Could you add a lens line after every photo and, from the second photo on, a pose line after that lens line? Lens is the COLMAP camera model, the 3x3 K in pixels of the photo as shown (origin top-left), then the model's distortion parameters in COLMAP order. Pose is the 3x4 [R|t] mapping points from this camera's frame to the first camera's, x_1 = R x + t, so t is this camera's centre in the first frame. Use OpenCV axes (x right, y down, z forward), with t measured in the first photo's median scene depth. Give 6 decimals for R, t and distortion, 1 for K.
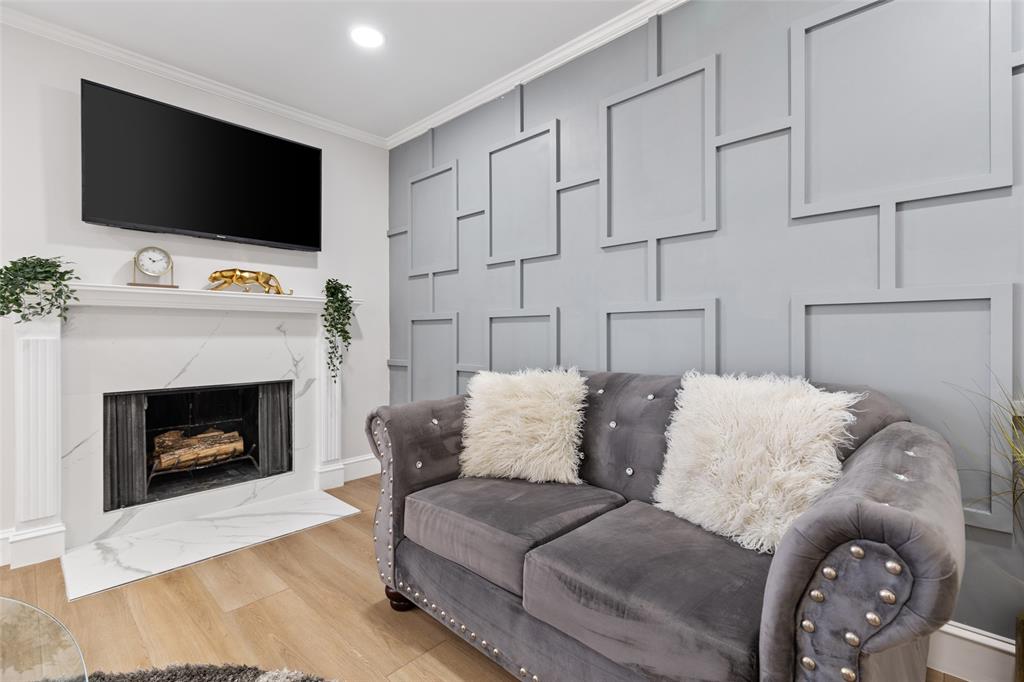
lens RADIAL K [[469.4, 0, 518.8], [0, 469.4, 334.4], [0, 0, 1]] dist [0.004334, -0.000265]
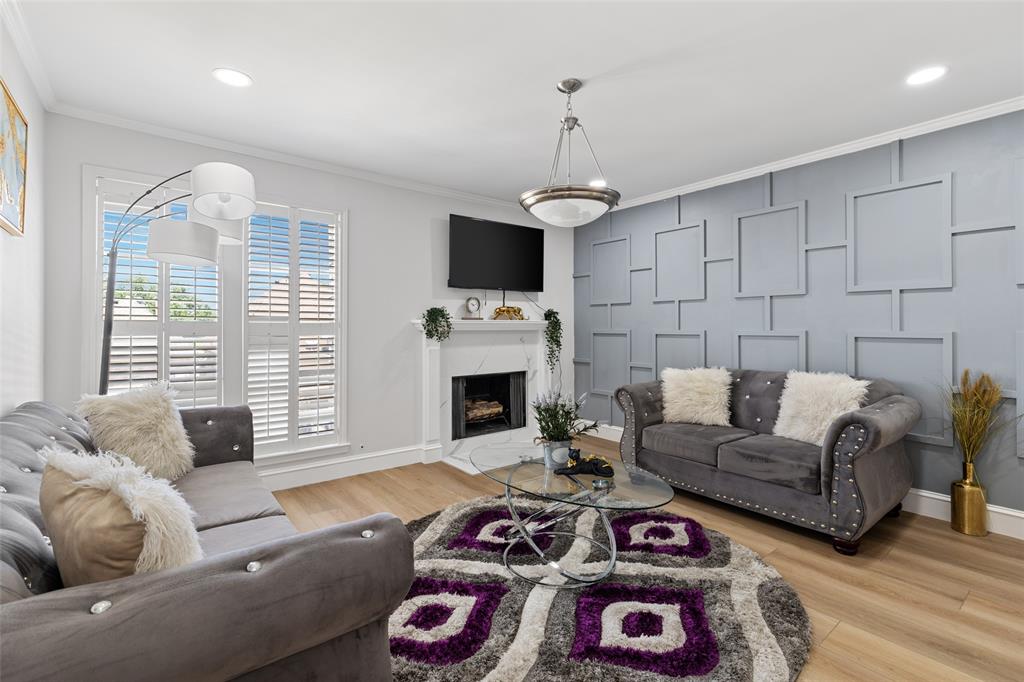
lens RADIAL K [[469.4, 0, 518.9], [0, 469.4, 324.4], [0, 0, 1]] dist [0.004334, -0.000265]
pose [[0.988053, -0.001982, -0.154104, -0.383364], [0.001424, 0.999992, -0.003731, -0.088815], [0.154110, 0.003467, 0.988048, -0.937097]]
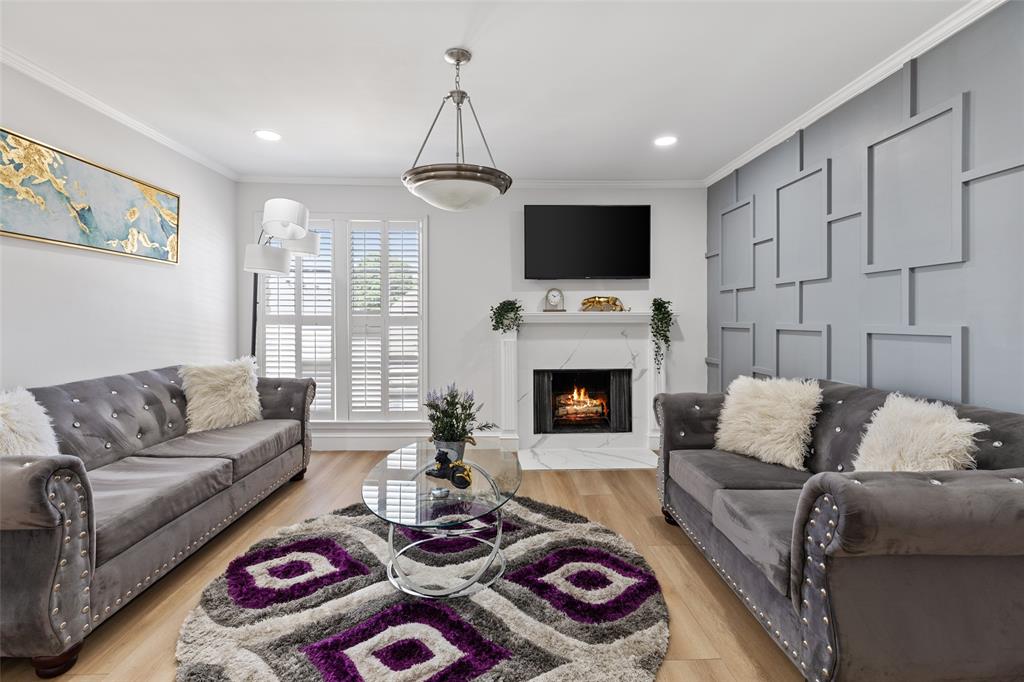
lens RADIAL K [[469.4, 0, 504.4], [0, 469.4, 323.7], [0, 0, 1]] dist [0.004334, -0.000265]
pose [[0.694899, 0.006560, -0.719078, 0.425817], [0.002220, 0.999934, 0.011267, -0.089449], [0.719104, -0.009426, 0.694838, -0.424181]]
